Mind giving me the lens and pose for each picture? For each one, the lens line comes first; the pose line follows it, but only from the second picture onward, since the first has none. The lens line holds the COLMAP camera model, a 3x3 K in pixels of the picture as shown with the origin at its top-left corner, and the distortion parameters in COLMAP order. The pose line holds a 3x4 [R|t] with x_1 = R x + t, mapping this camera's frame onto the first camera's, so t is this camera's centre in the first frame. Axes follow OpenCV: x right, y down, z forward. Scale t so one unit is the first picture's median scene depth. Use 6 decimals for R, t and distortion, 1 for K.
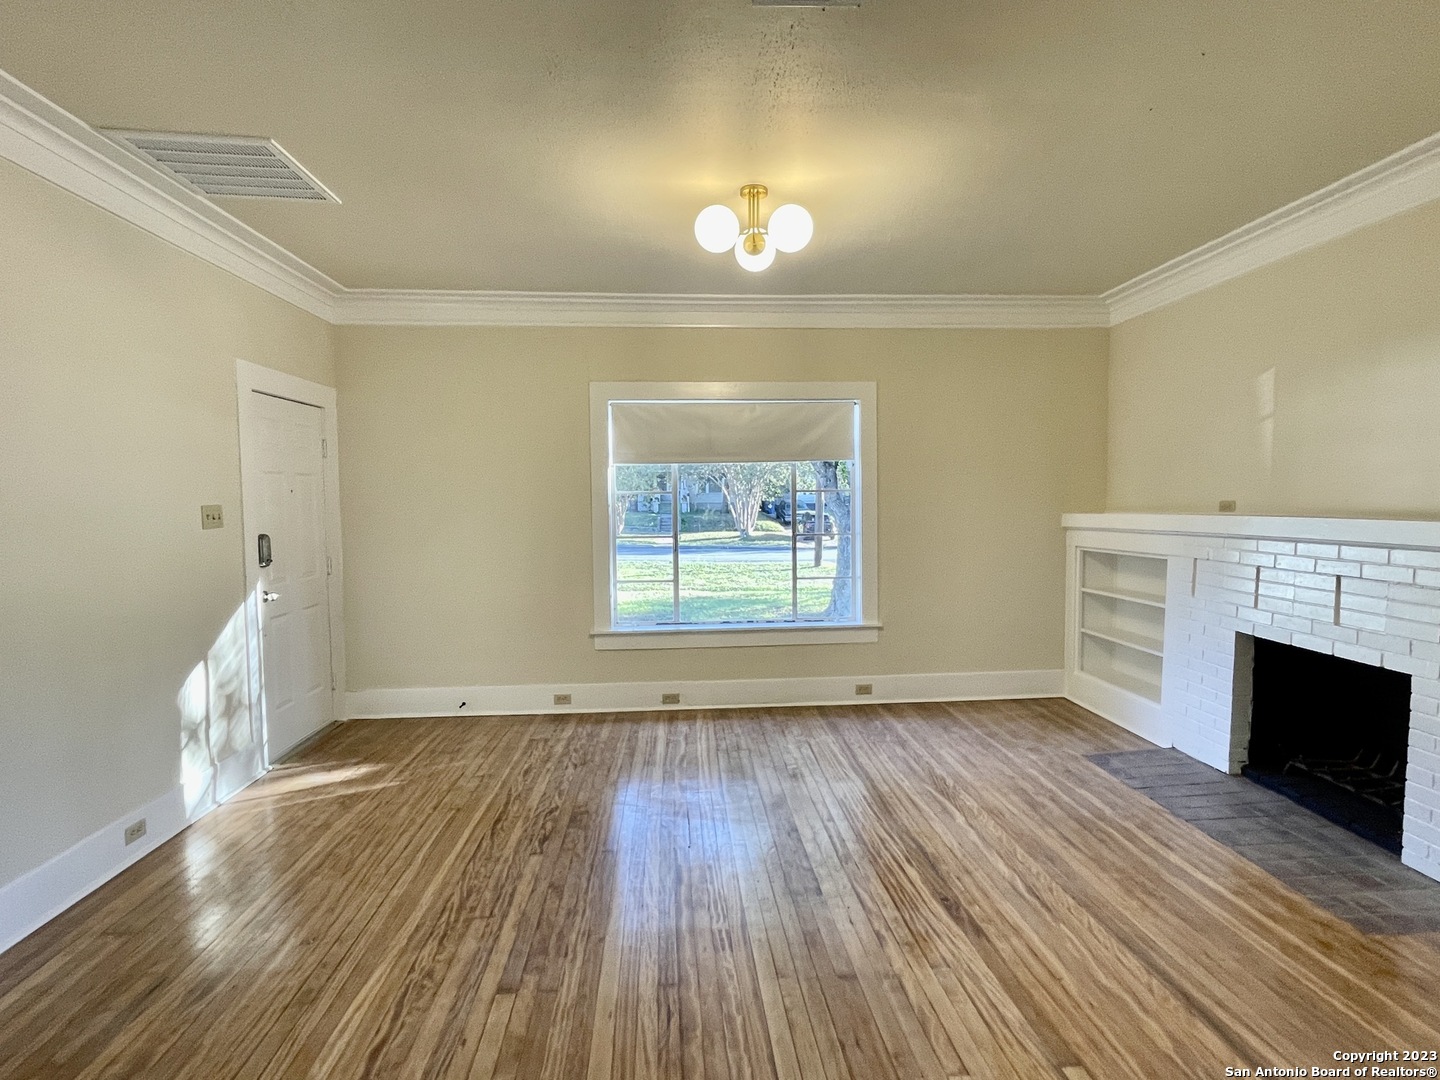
lens RADIAL K [[737.4, 0, 727.5], [0, 737.4, 542.7], [0, 0, 1]] dist [0.000102, -0.002669]
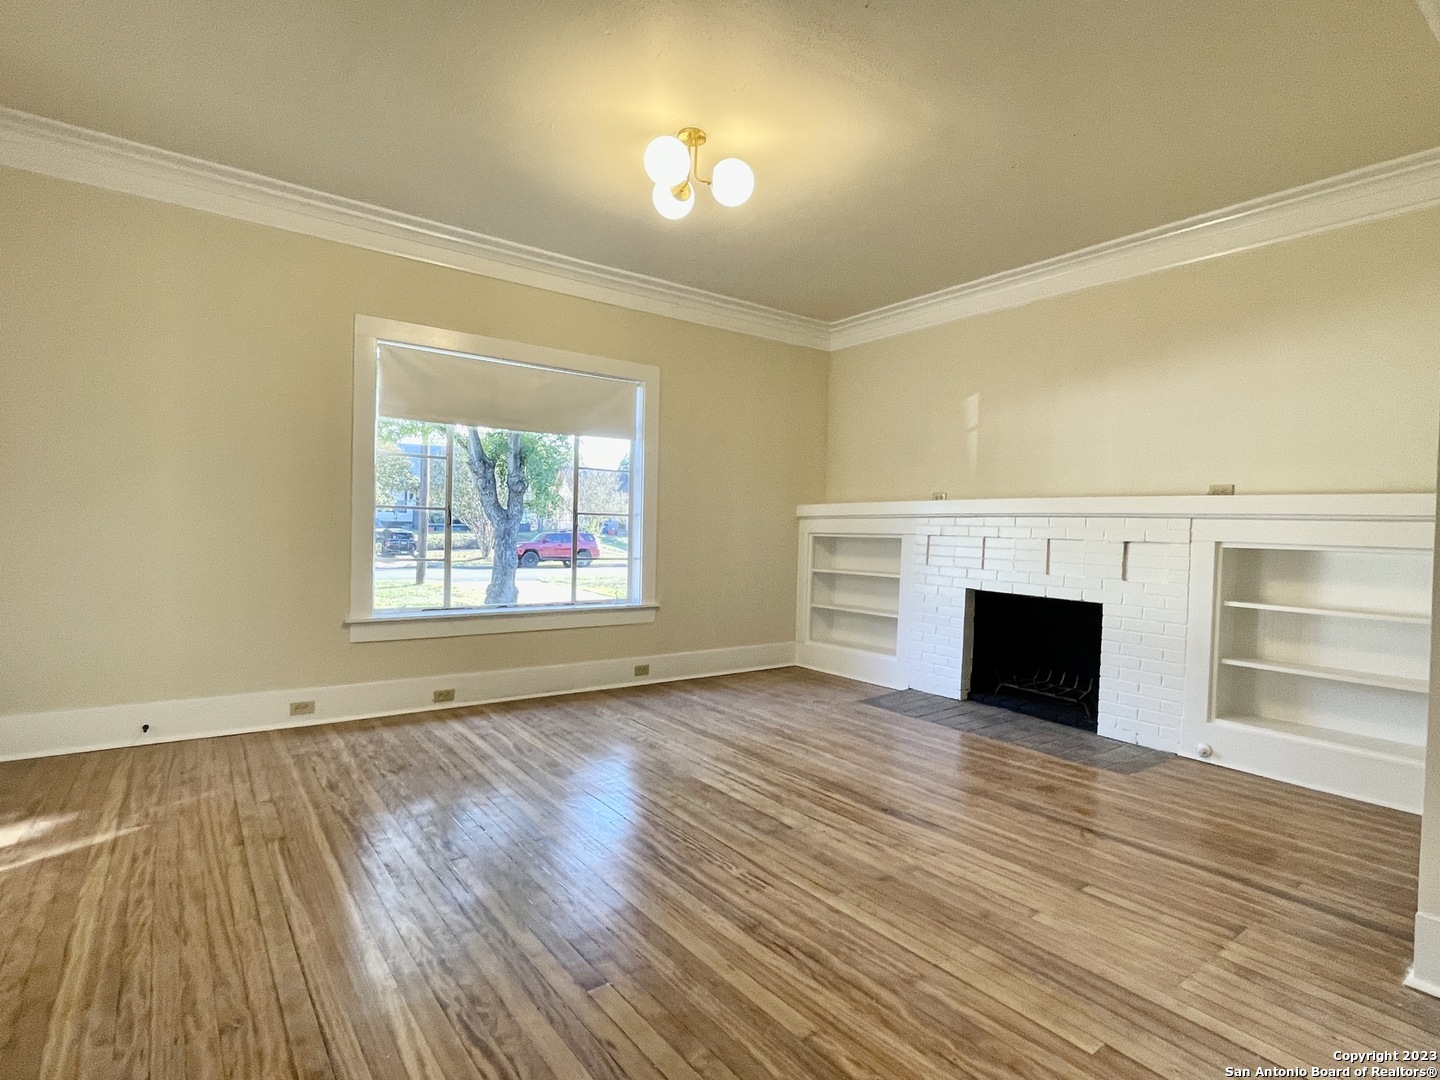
lens RADIAL K [[737.4, 0, 722.6], [0, 737.4, 541.3], [0, 0, 1]] dist [0.000102, -0.002669]
pose [[0.844227, 0.022616, 0.535508, -0.307575], [-0.002678, 0.999275, -0.037982, 0.072536], [-0.535979, 0.030631, 0.843676, 0.107213]]
